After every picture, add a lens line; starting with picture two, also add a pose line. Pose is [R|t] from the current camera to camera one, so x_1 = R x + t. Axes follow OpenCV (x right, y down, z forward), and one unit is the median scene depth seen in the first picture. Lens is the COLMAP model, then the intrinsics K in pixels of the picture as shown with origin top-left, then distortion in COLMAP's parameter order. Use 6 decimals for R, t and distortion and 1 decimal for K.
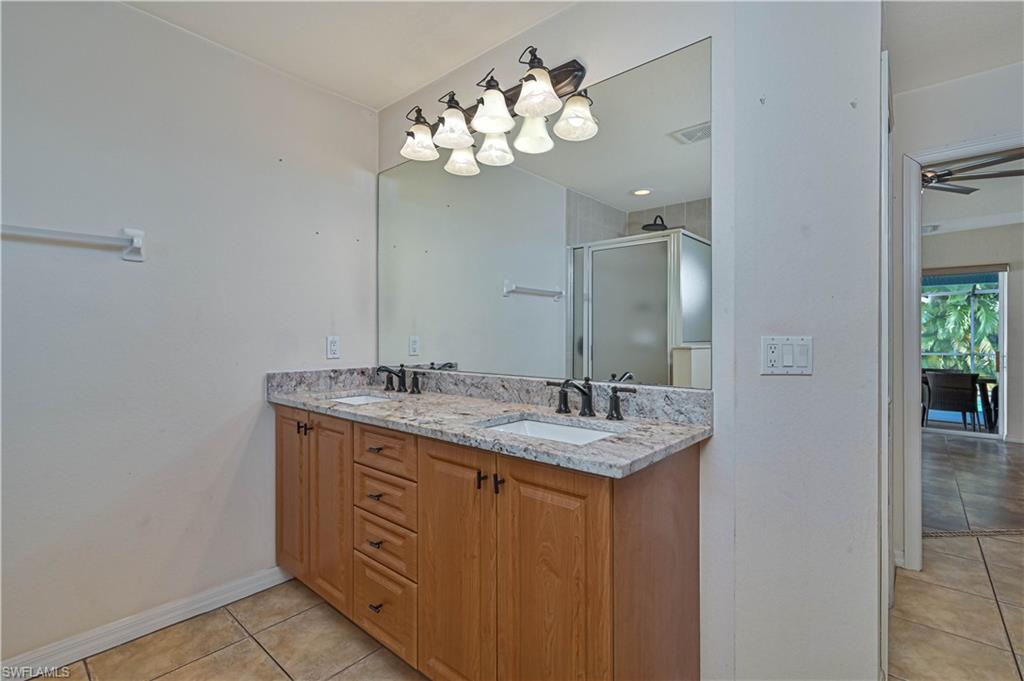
lens RADIAL K [[466.8, 0, 513.3], [0, 466.8, 336.5], [0, 0, 1]] dist [0.000853, 0.000044]
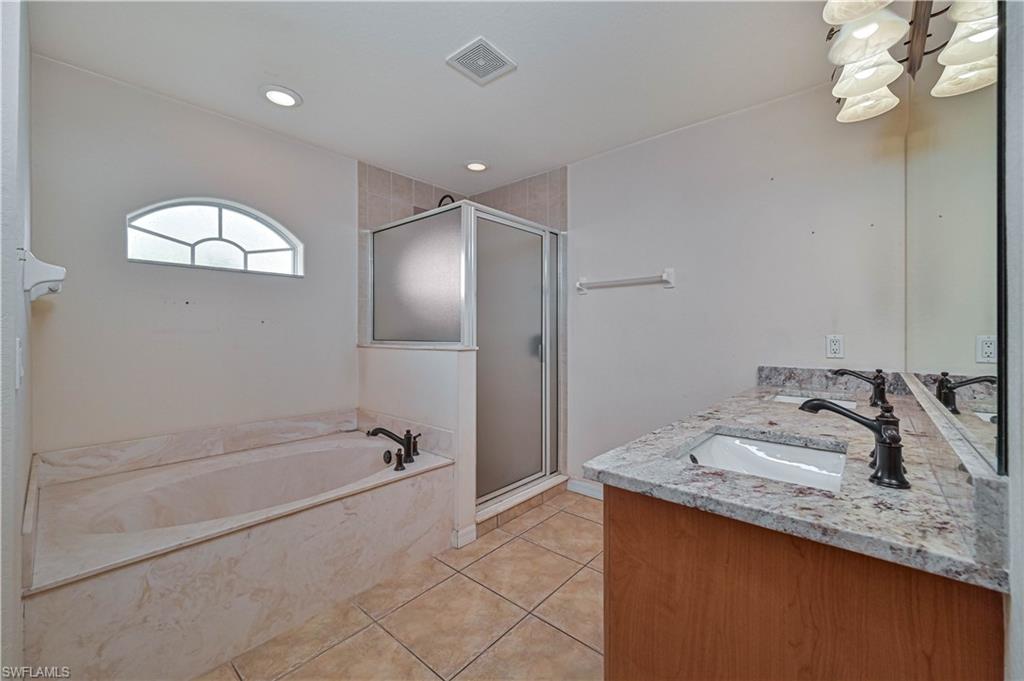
lens RADIAL K [[403.8, 0, 513.7], [0, 403.8, 335.8], [0, 0, 1]] dist [-0.005539, 0.000133]
pose [[-0.012095, 0.005211, -0.999913, 0.474537], [-0.002996, 0.999982, 0.005247, -0.000826], [0.999922, 0.003059, -0.012079, 0.378227]]
